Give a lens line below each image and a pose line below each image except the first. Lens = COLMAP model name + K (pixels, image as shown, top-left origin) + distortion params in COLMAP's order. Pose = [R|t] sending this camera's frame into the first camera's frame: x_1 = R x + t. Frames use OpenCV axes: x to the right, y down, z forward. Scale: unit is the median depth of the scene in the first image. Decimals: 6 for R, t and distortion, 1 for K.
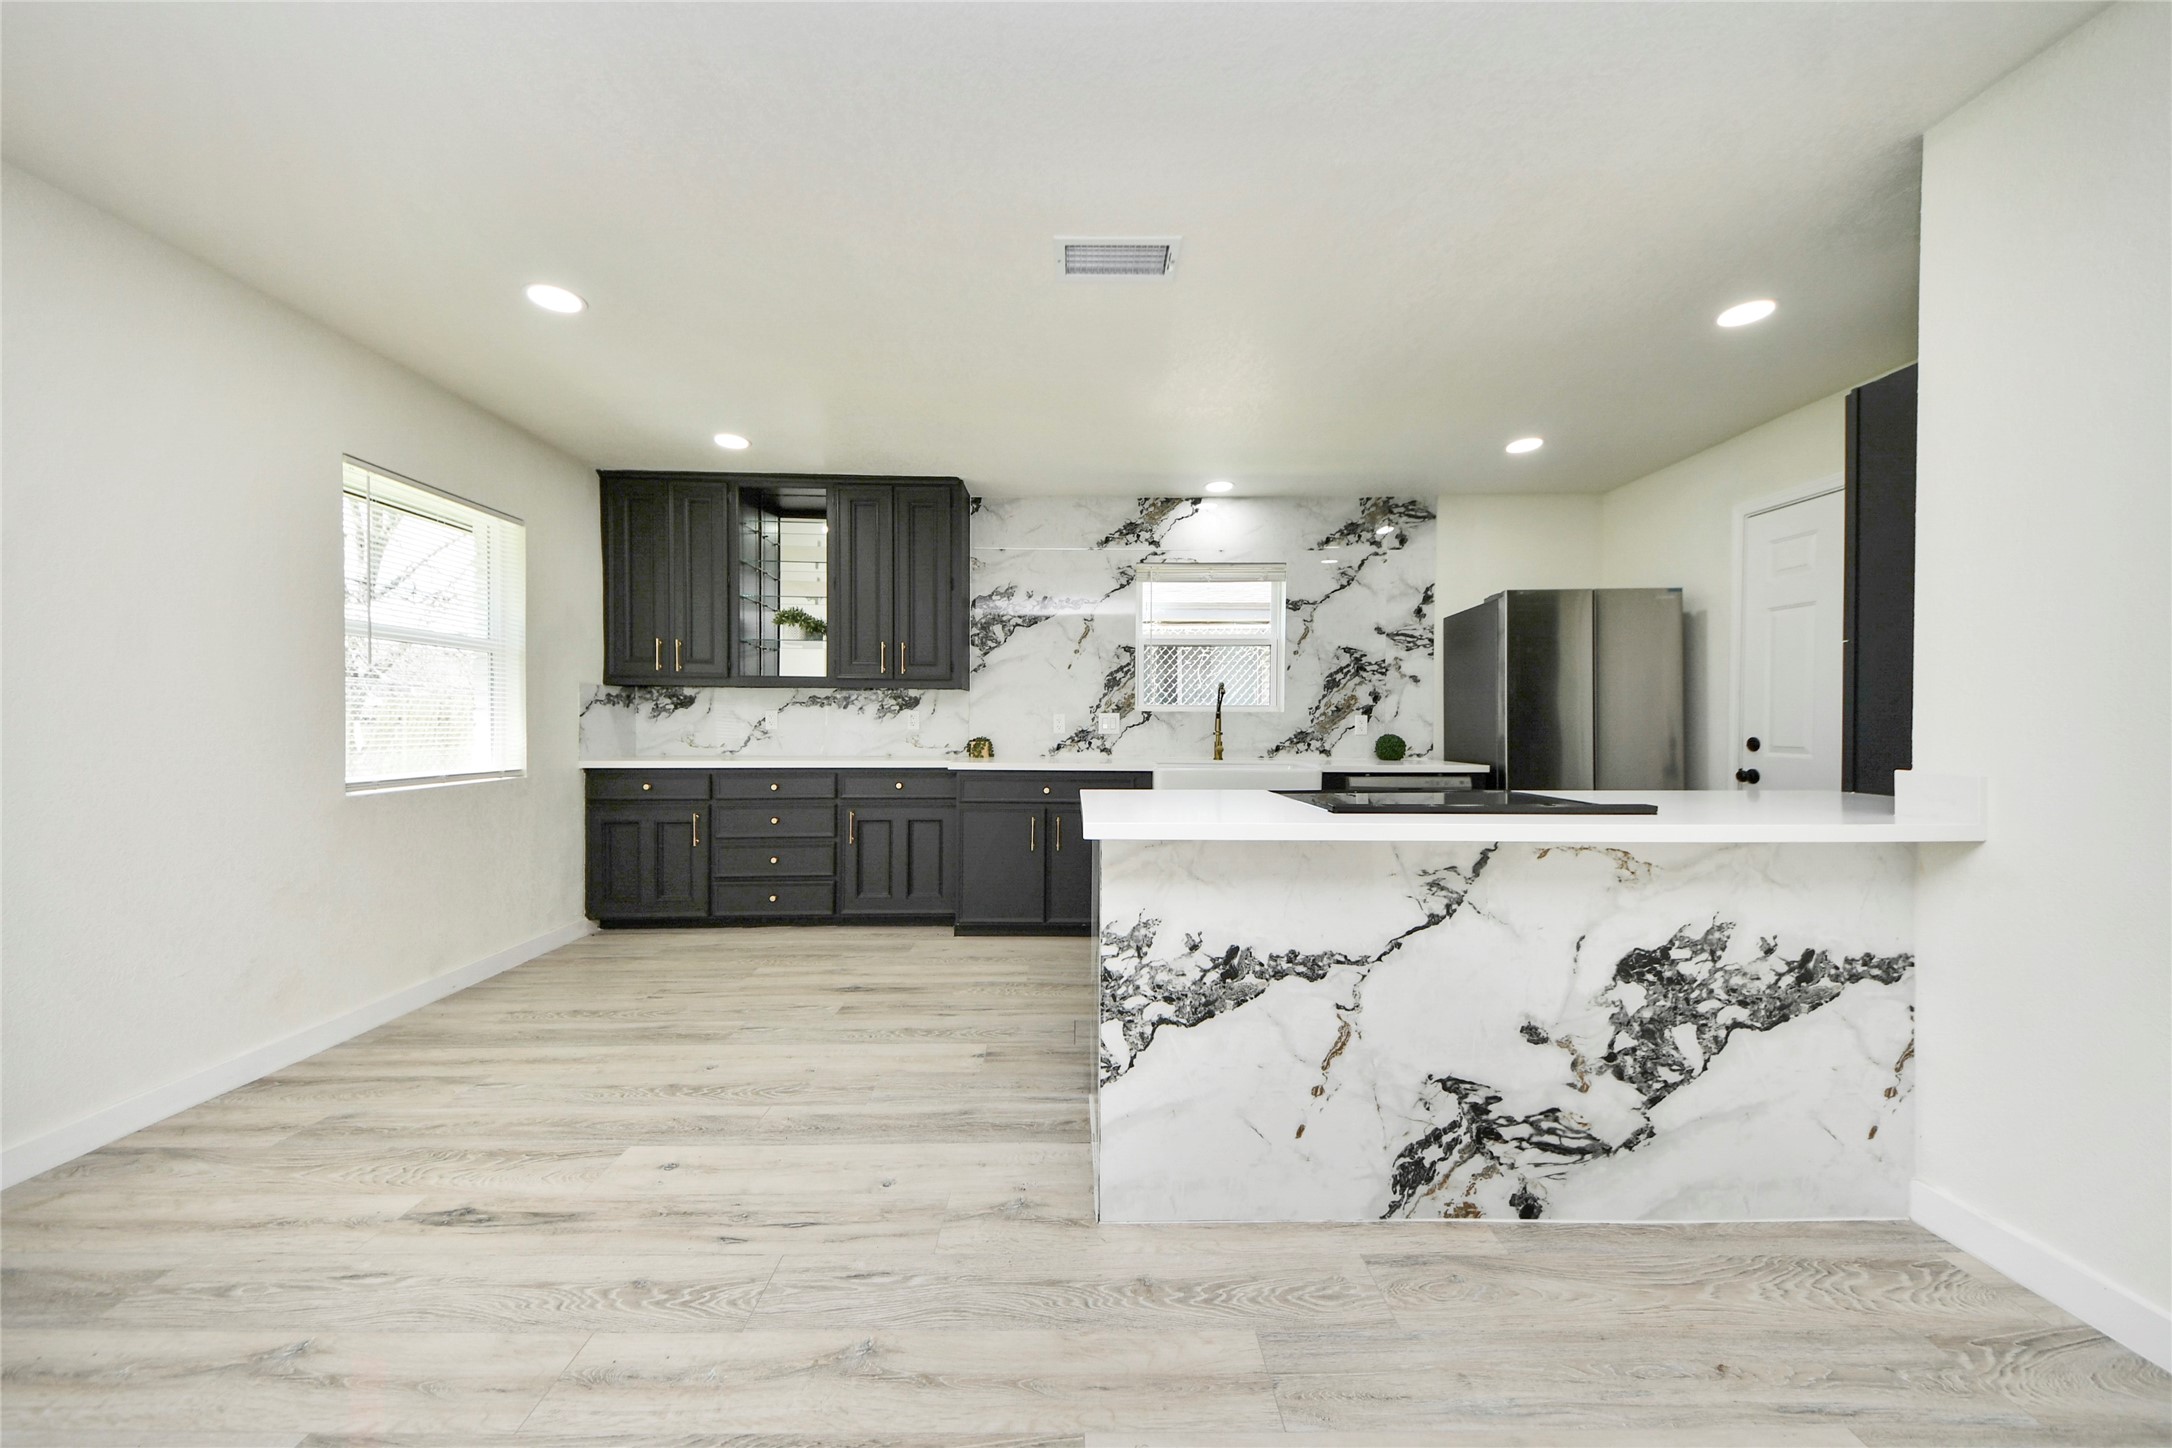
lens RADIAL K [[777.2, 0, 1077.1], [0, 777.2, 718.1], [0, 0, 1]] dist [0.039071, -0.011842]
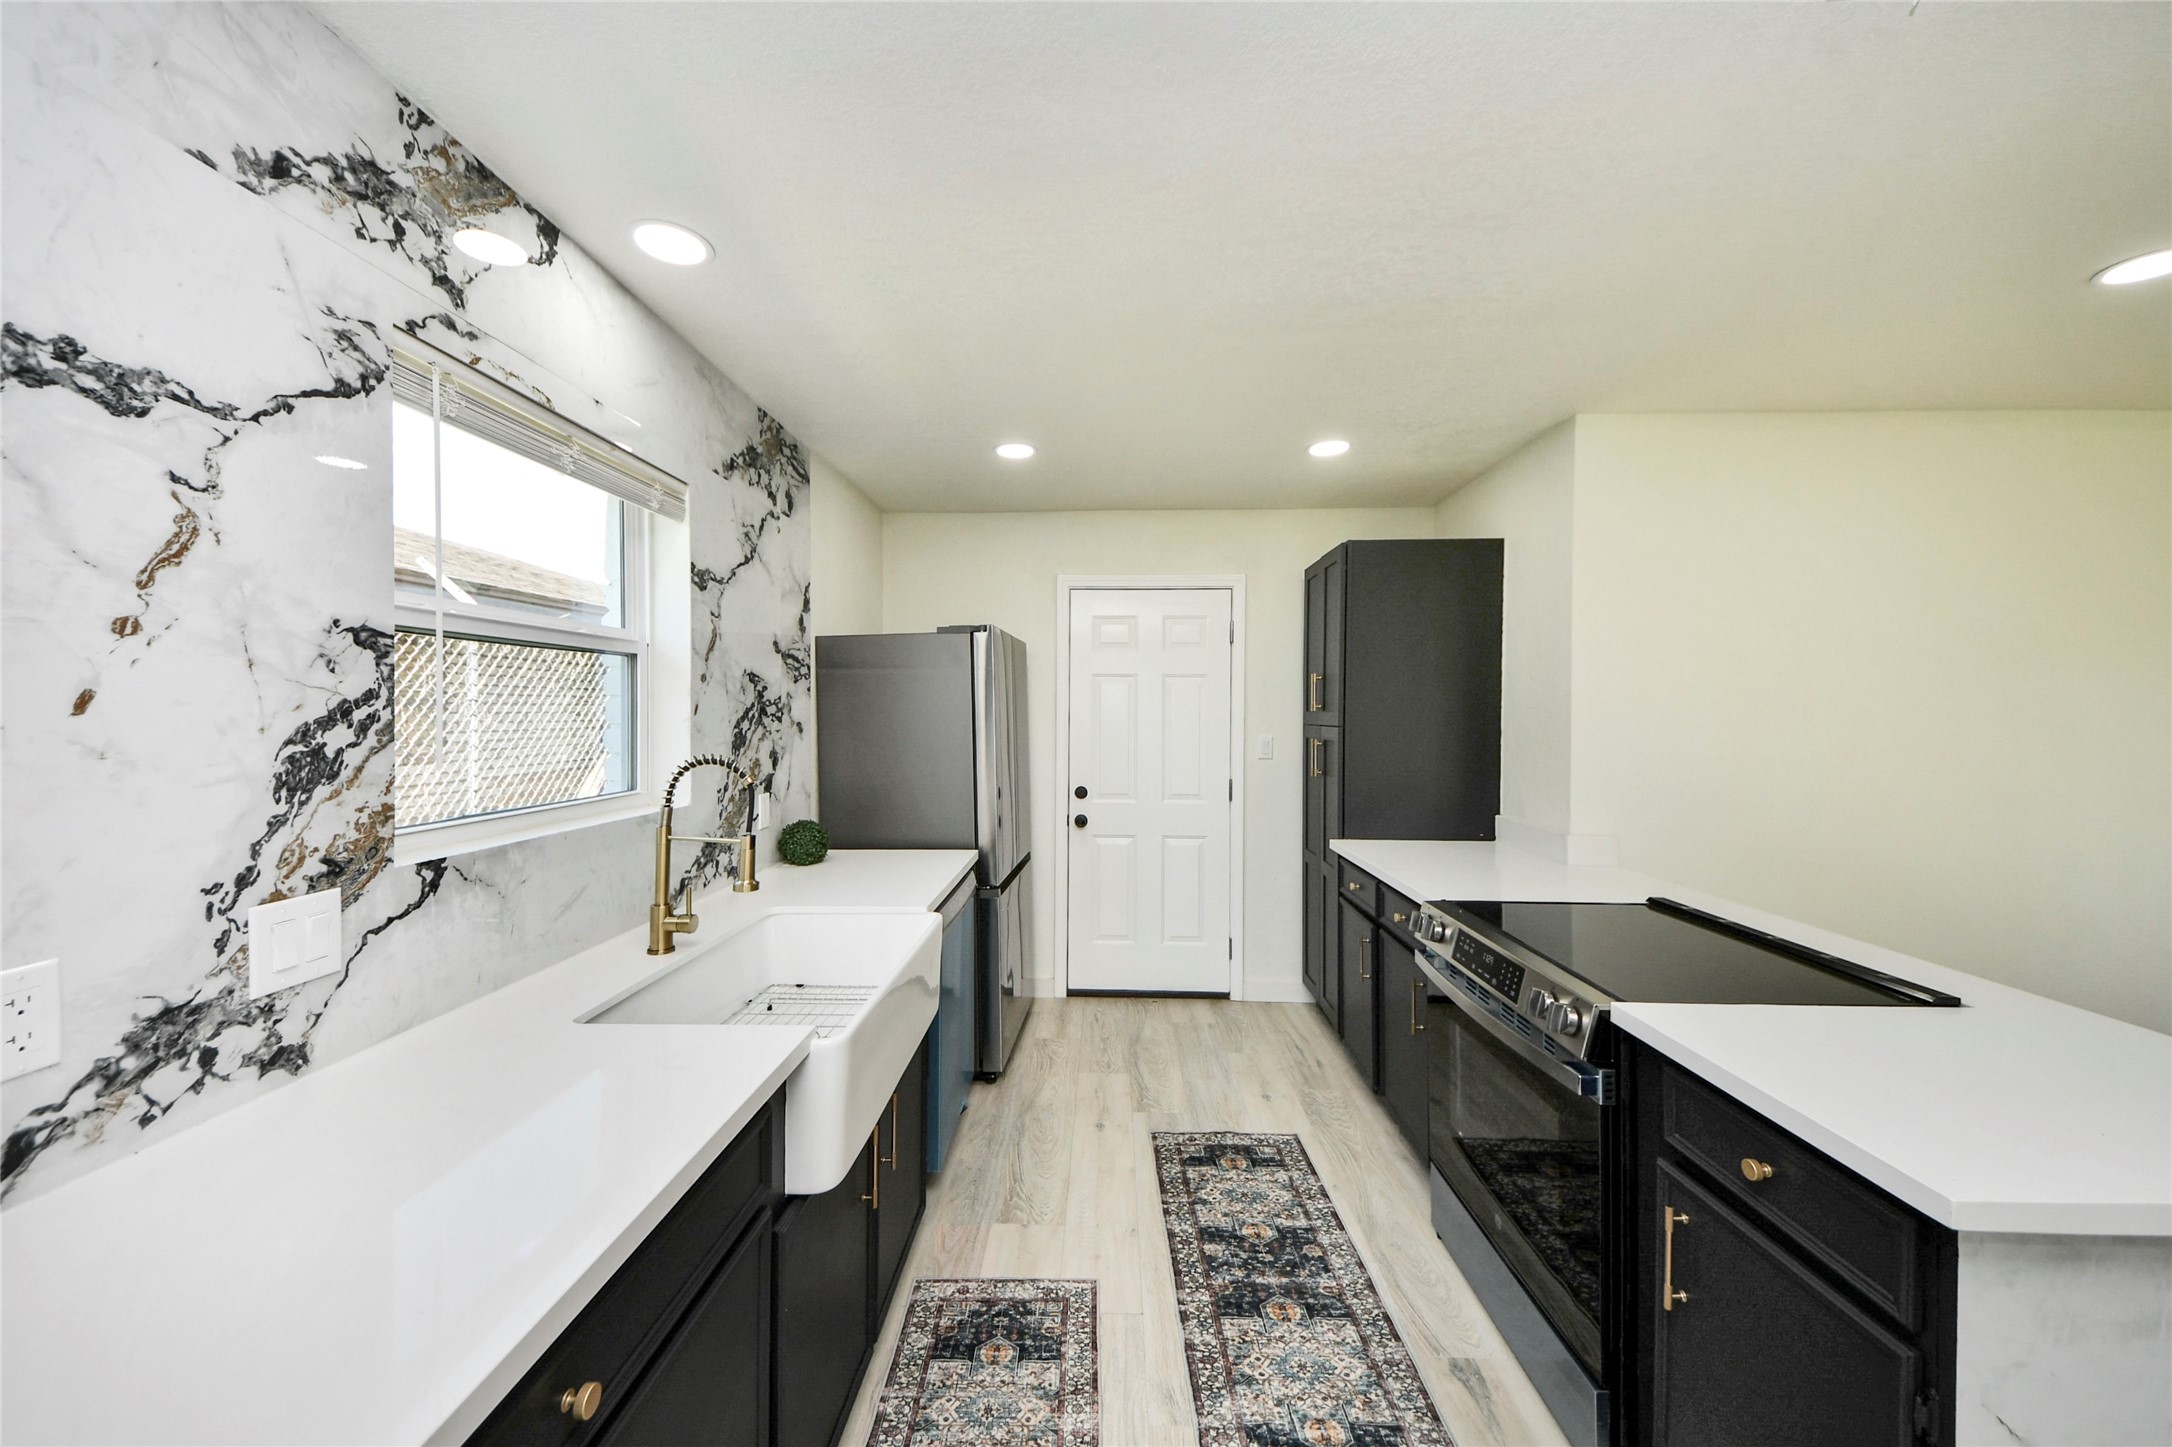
lens RADIAL K [[777.2, 0, 1082.9], [0, 777.2, 712.0], [0, 0, 1]] dist [0.039071, -0.011842]
pose [[0.033253, -0.004084, 0.999439, -0.203283], [-0.007672, 0.999961, 0.004341, -0.068614], [-0.999418, -0.007812, 0.033220, 0.769943]]
